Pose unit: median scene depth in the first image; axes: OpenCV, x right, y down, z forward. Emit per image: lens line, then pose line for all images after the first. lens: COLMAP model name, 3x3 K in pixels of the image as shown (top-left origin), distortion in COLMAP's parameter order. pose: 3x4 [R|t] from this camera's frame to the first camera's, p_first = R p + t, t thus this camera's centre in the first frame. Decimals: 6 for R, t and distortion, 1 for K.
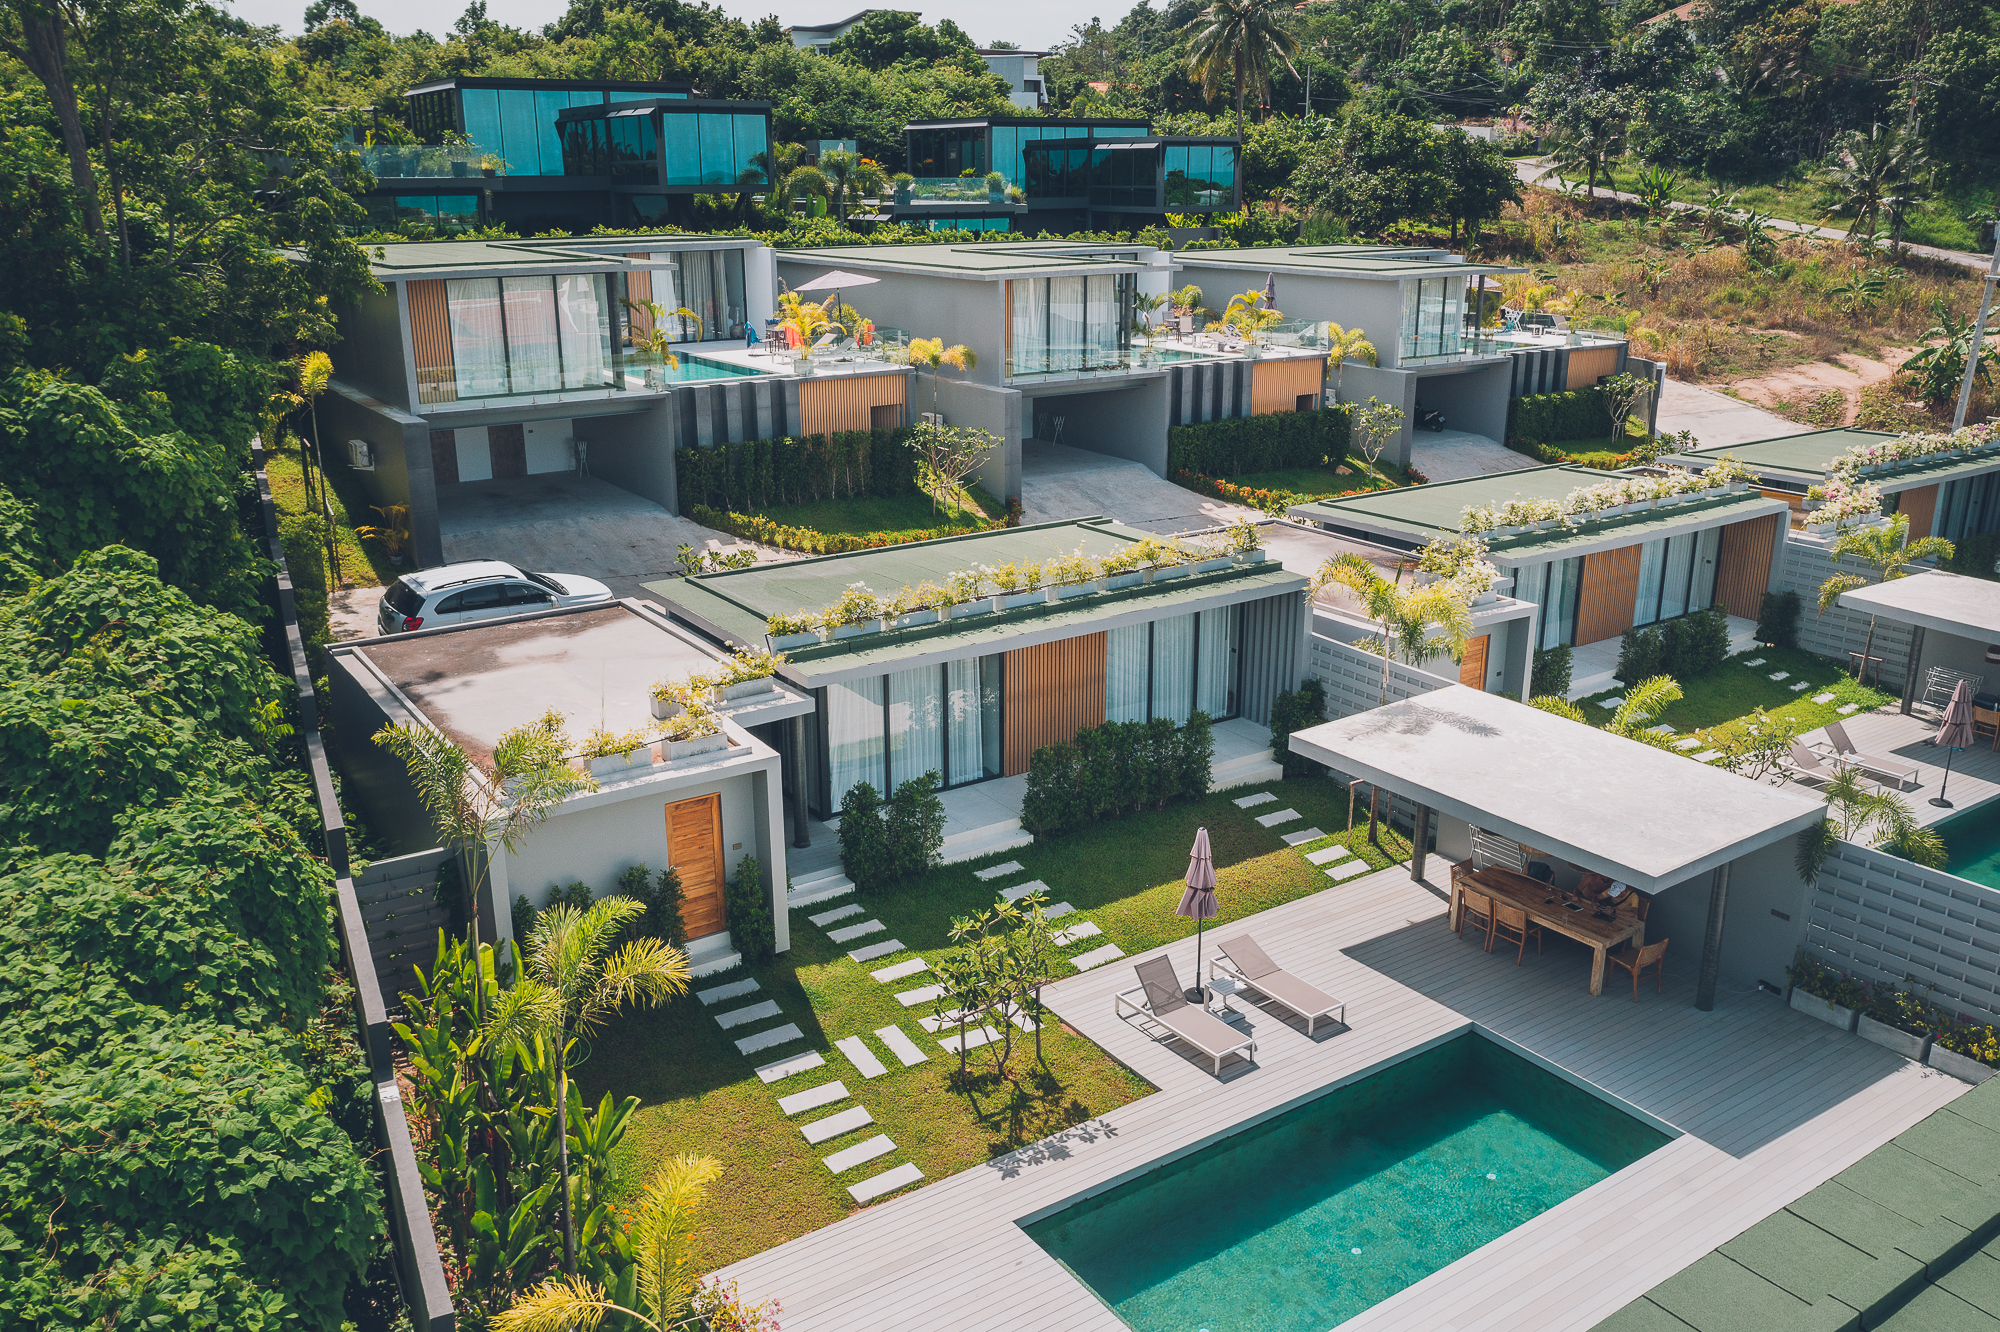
lens RADIAL K [[1593.8, 0, 996.1], [0, 1593.8, 673.3], [0, 0, 1]] dist [-0.017536, 0.004510]
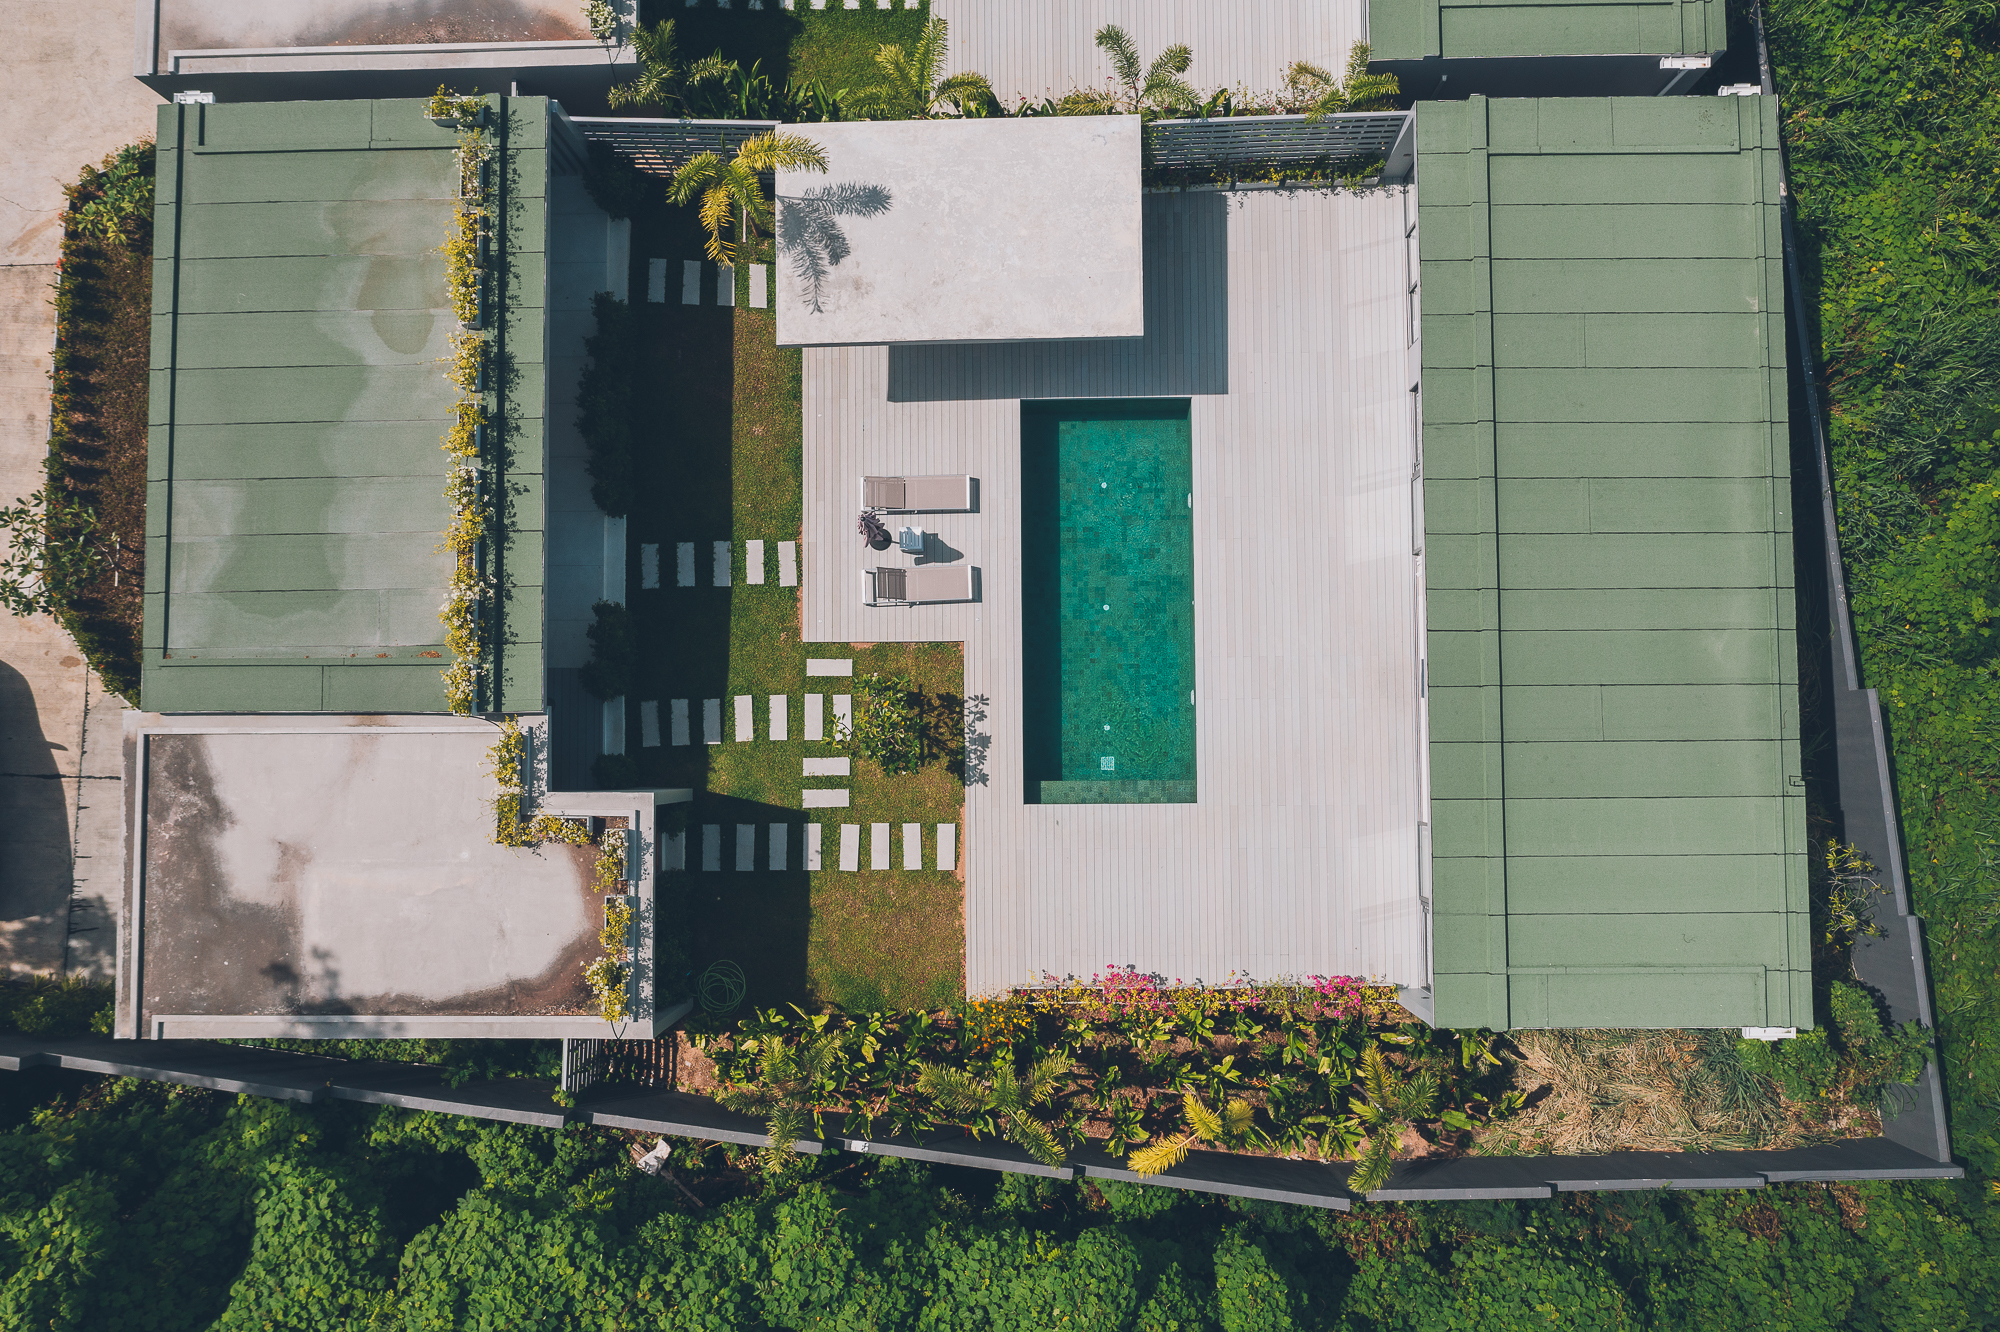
lens RADIAL K [[1579.6, 0, 1000.0], [0, 1579.6, 666.0], [0, 0, 1]] dist [-0.015949, 0.004547]
pose [[0.551898, -0.833125, 0.036208, 0.049932], [0.271848, 0.220792, 0.936669, -1.085996], [-0.788357, -0.507103, 0.348338, 0.444115]]
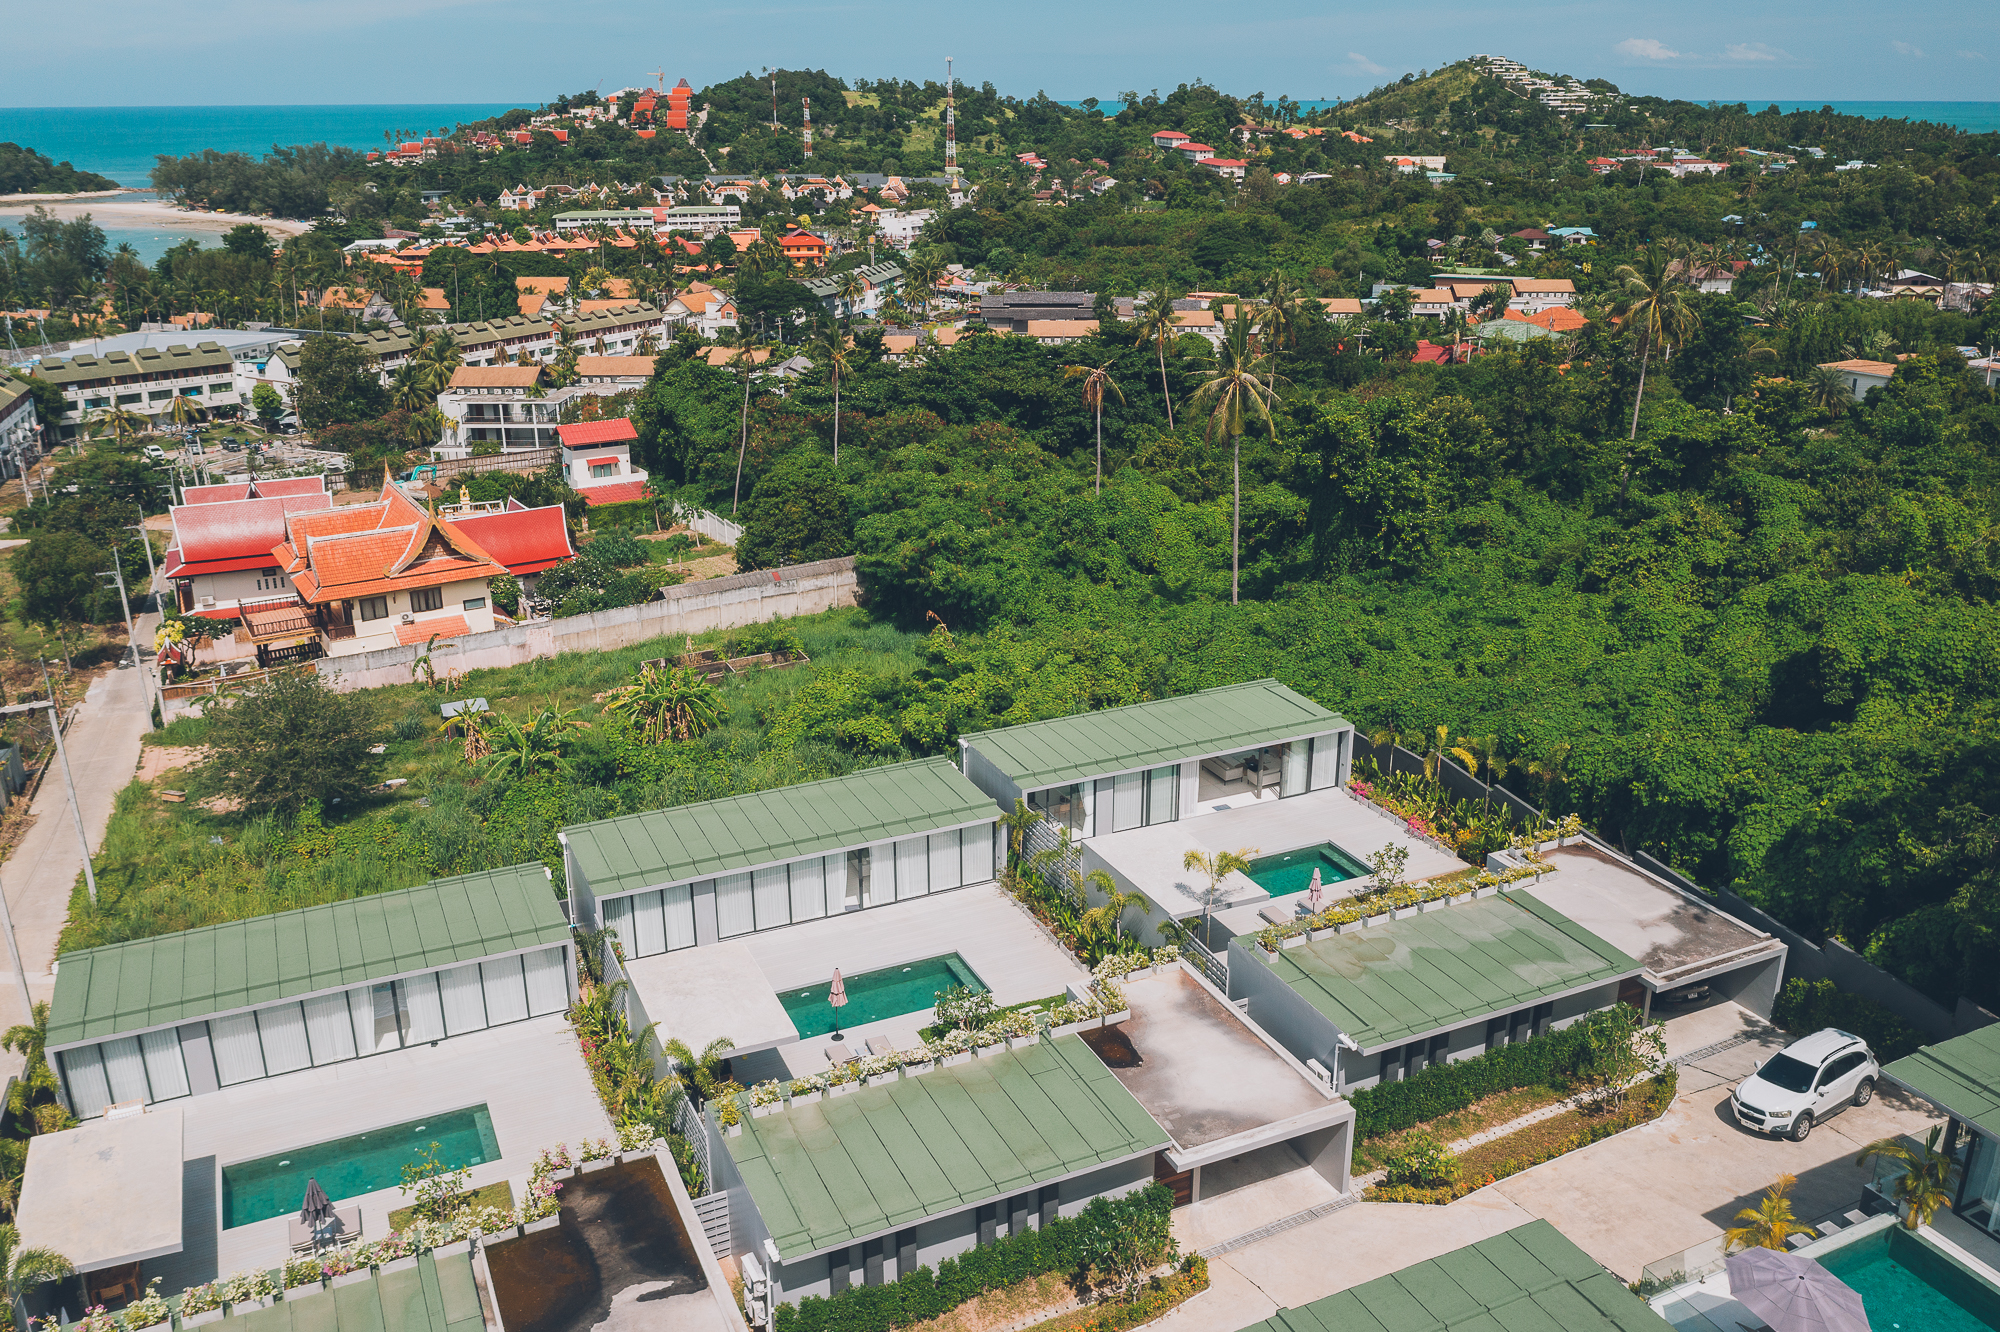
lens RADIAL K [[1579.6, 0, 1000.0], [0, 1579.6, 666.0], [0, 0, 1]] dist [-0.015949, 0.004547]
pose [[-0.987269, -0.045233, 0.152490, 0.280581], [0.055721, 0.799599, 0.597944, -1.844667], [-0.148977, 0.598829, -0.786899, 3.090441]]
